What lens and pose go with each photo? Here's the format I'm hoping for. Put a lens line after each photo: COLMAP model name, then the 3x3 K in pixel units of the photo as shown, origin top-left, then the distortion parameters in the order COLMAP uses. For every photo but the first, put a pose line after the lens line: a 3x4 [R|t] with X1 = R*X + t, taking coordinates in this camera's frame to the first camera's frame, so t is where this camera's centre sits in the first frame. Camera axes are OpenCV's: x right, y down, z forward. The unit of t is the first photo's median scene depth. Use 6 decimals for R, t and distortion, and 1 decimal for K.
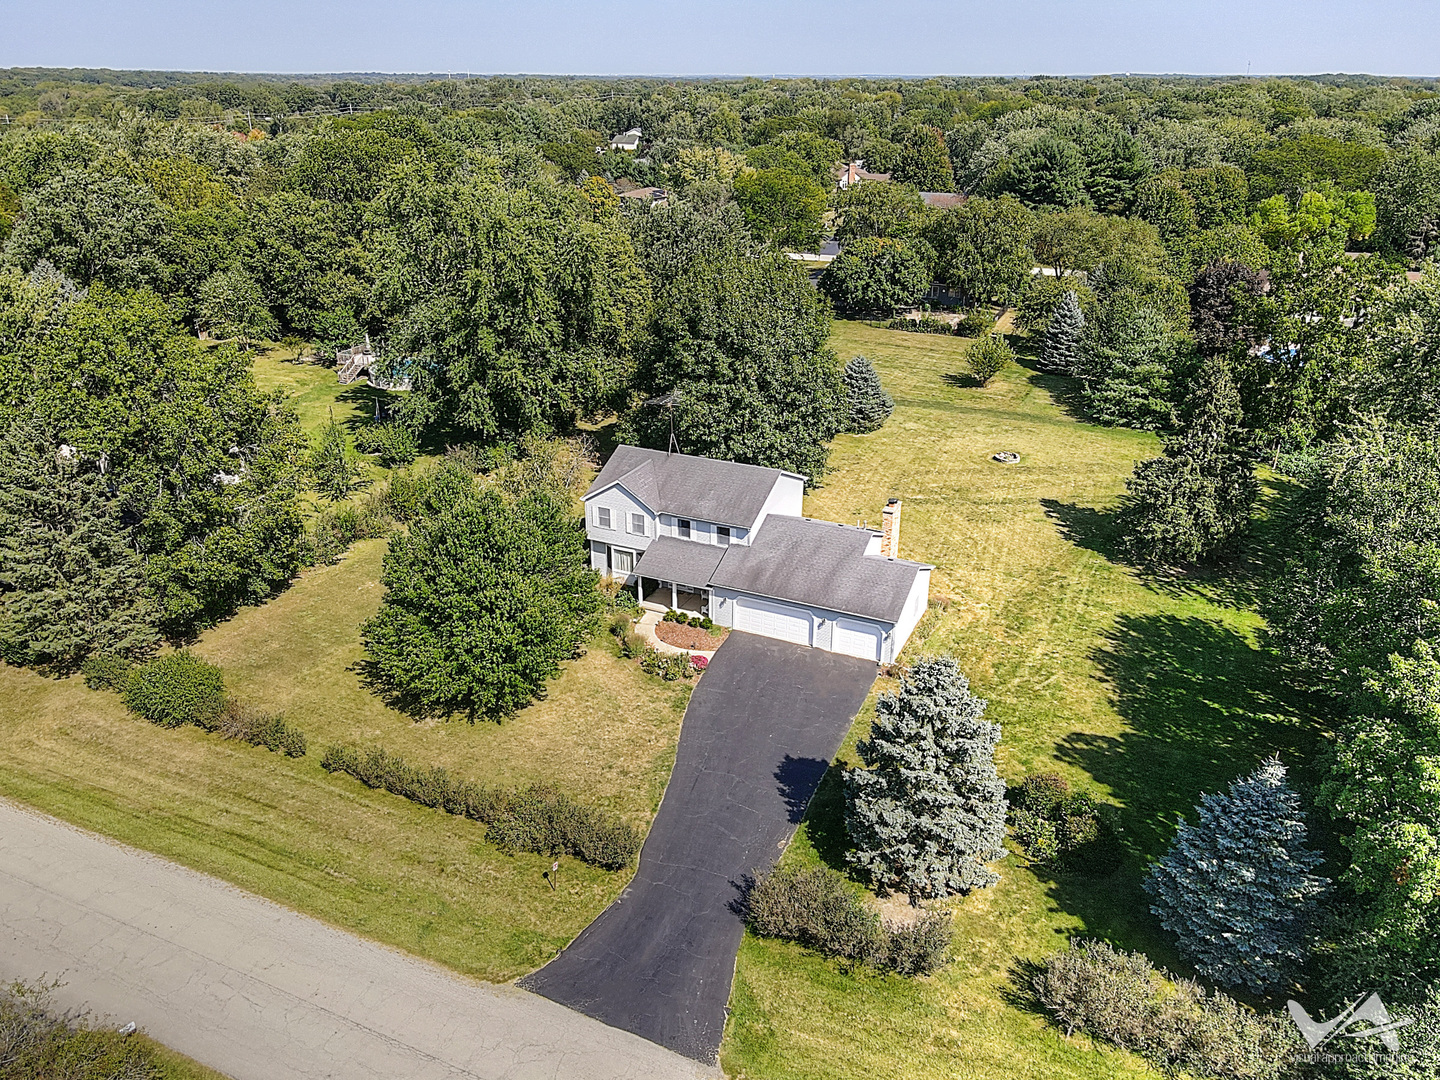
lens RADIAL K [[1037.3, 0, 725.5], [0, 1037.3, 533.5], [0, 0, 1]] dist [0.005666, -0.000522]
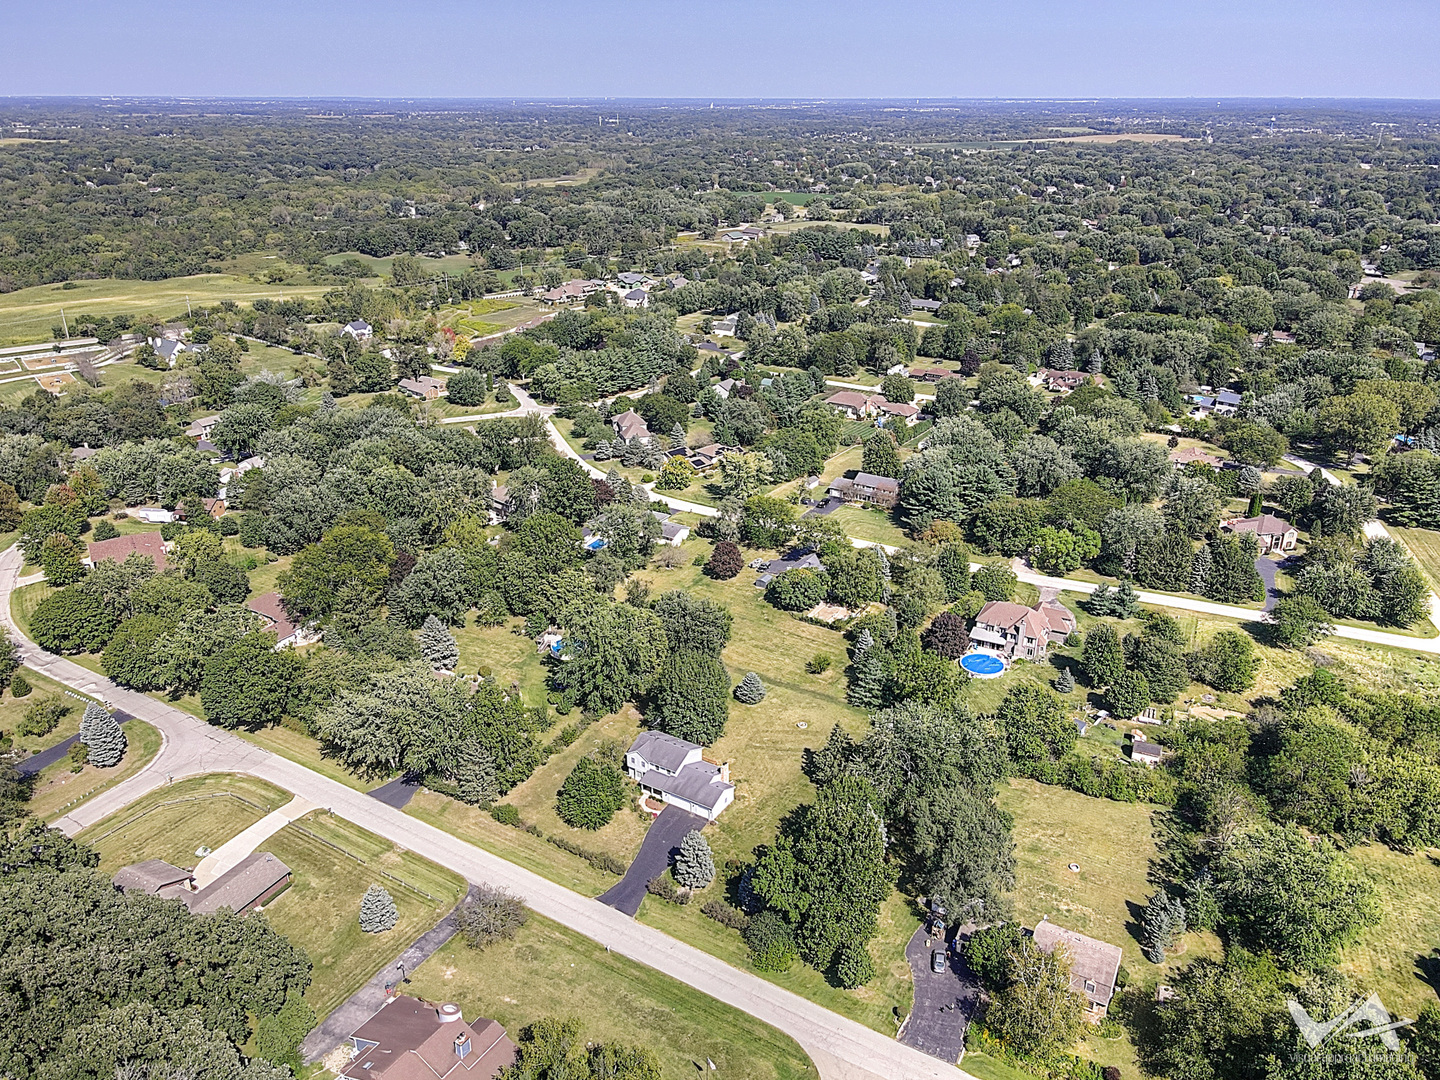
lens RADIAL K [[1037.3, 0, 712.6], [0, 1037.3, 543.4], [0, 0, 1]] dist [0.005666, -0.000522]
pose [[0.990252, 0.042676, -0.132591, 0.560150], [-0.043986, 0.999008, -0.006972, -0.729797], [0.132162, 0.012736, 0.991146, -2.275749]]
